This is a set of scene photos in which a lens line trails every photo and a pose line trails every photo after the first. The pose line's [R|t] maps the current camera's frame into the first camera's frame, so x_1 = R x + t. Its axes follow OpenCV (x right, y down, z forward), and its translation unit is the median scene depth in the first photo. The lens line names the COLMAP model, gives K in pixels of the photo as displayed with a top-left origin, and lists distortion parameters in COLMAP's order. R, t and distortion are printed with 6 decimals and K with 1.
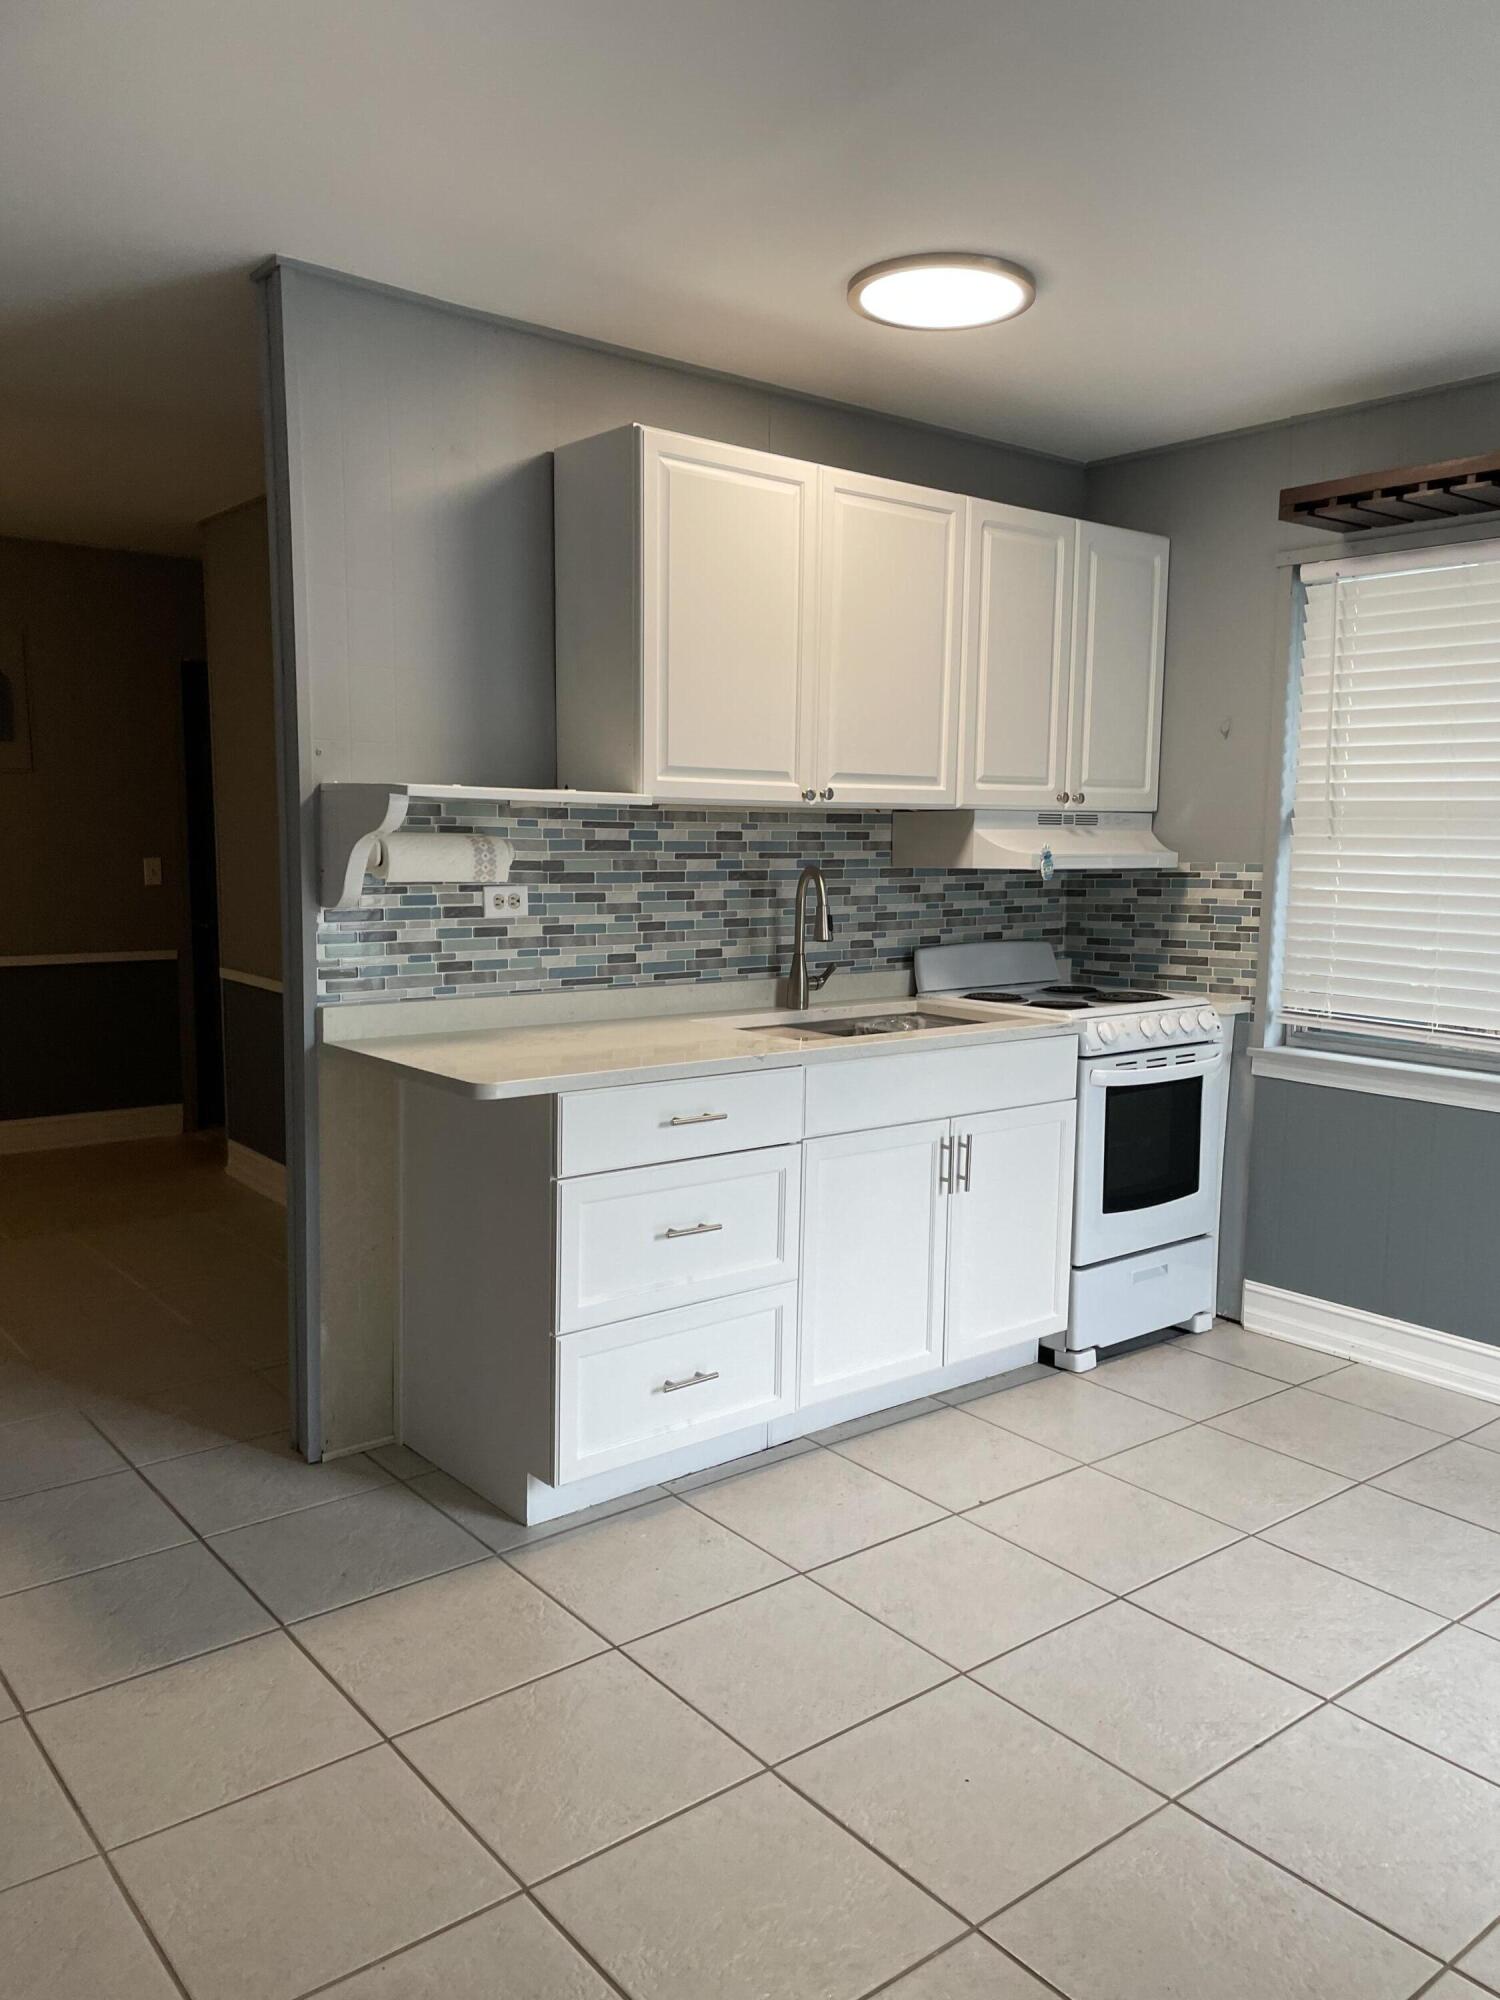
lens RADIAL K [[1541.7, 0, 750.0], [0, 1541.7, 1000.0], [0, 0, 1]] dist [0.044661, -0.000940]
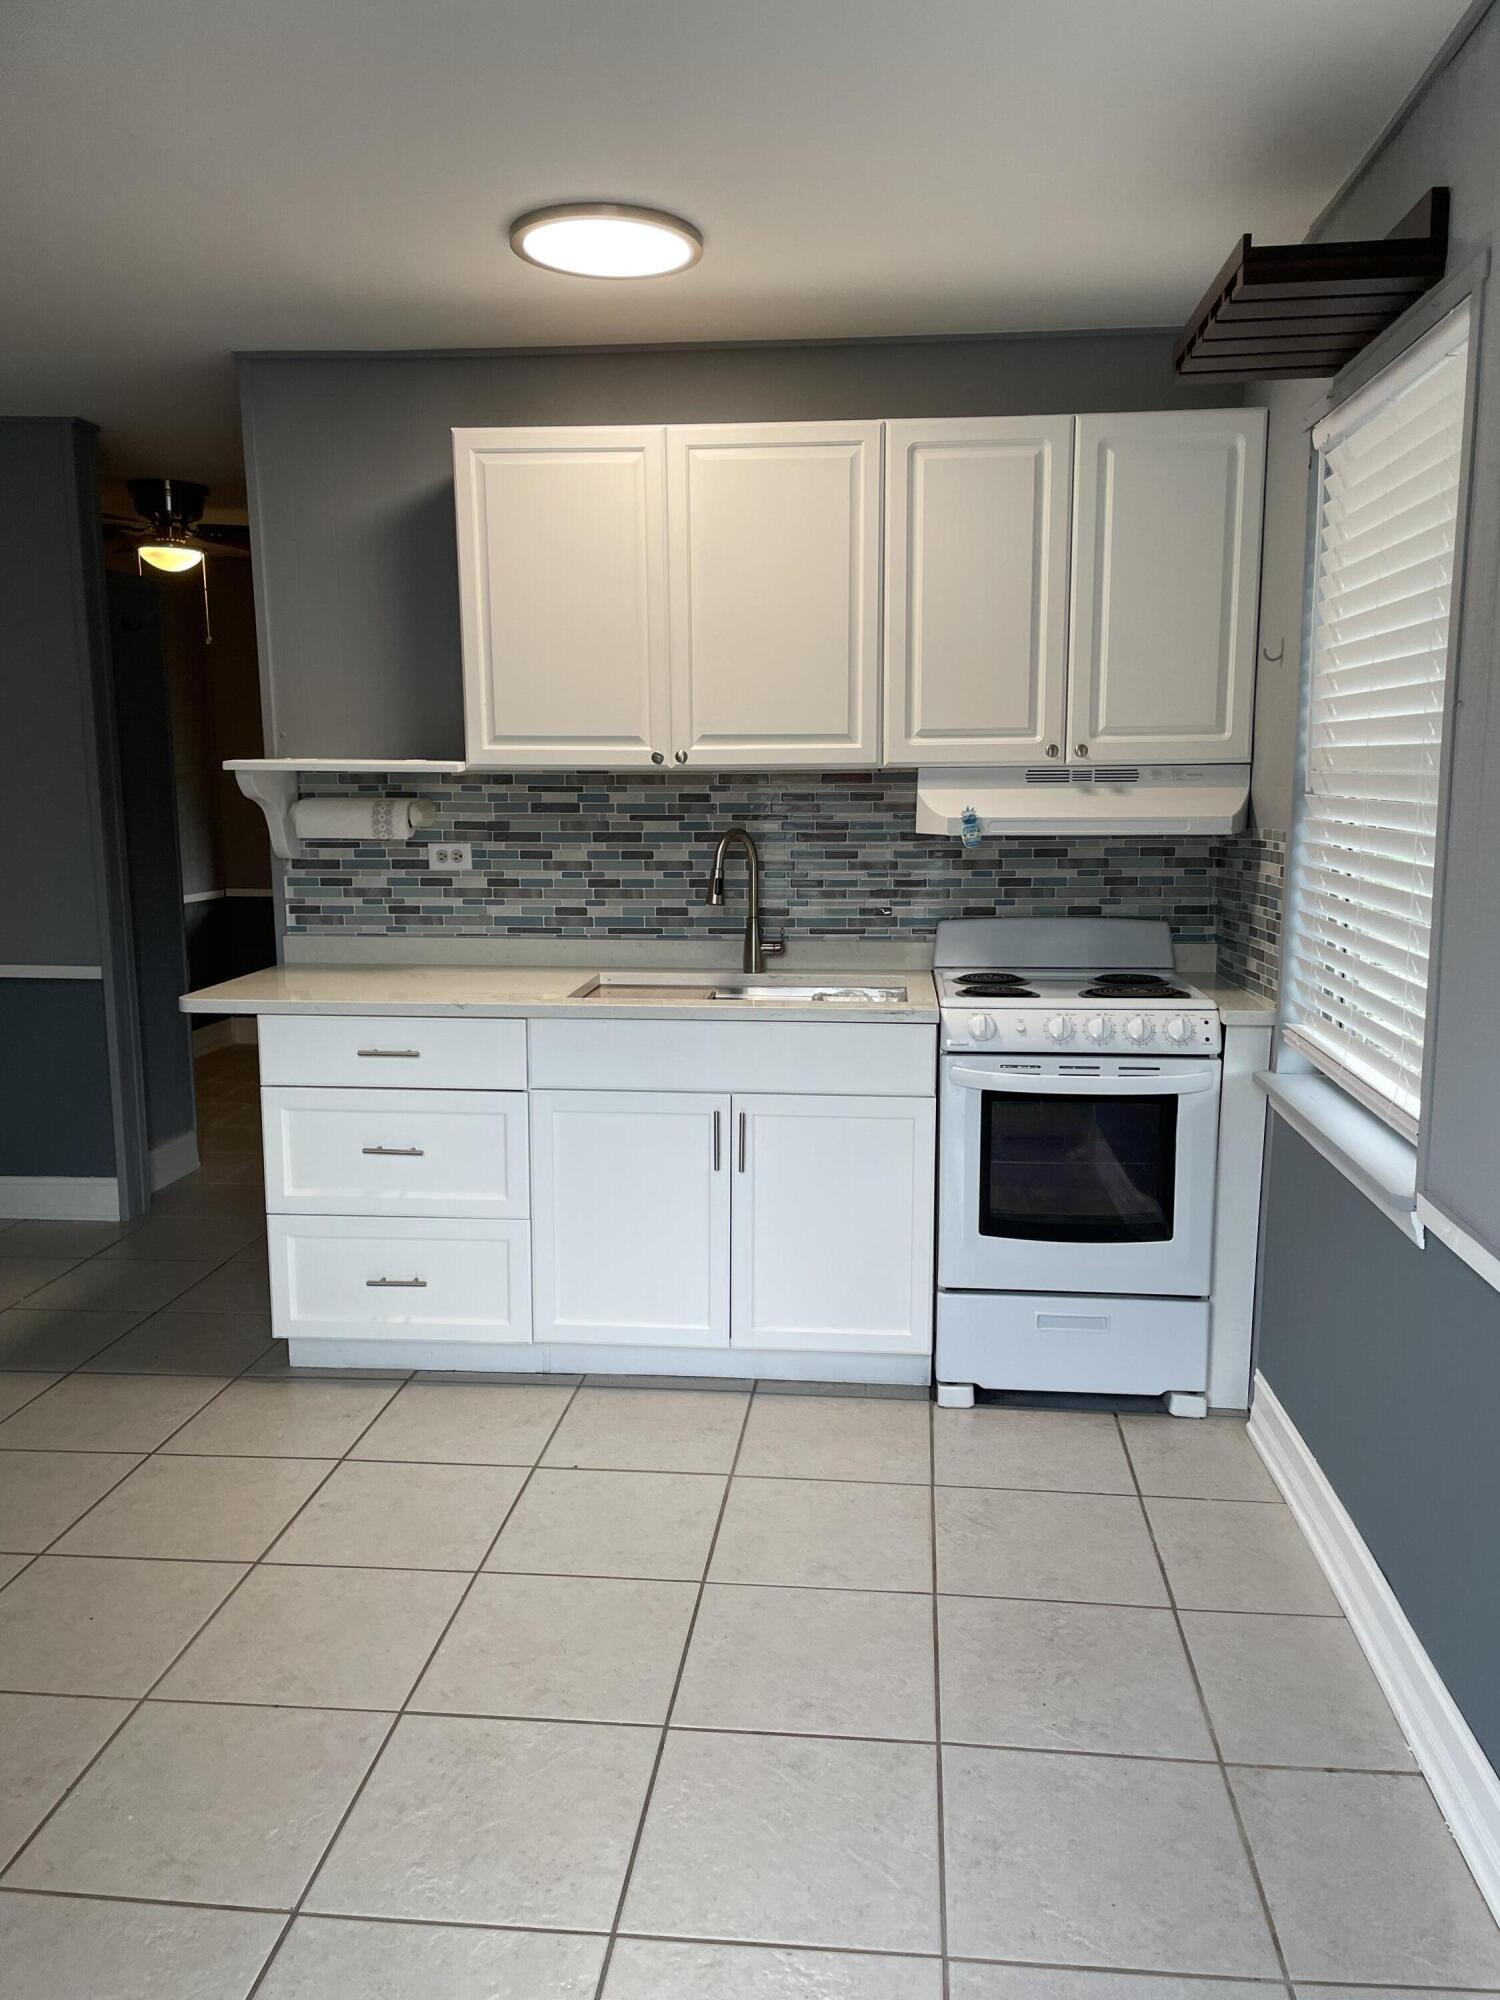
lens RADIAL K [[1518.7, 0, 750.0], [0, 1518.7, 1000.0], [0, 0, 1]] dist [0.053977, -0.006437]
pose [[0.710343, 0.089557, -0.698135, 0.769374], [-0.066145, 0.995976, 0.060462, -0.038225], [0.700741, 0.003229, 0.713409, 0.321599]]
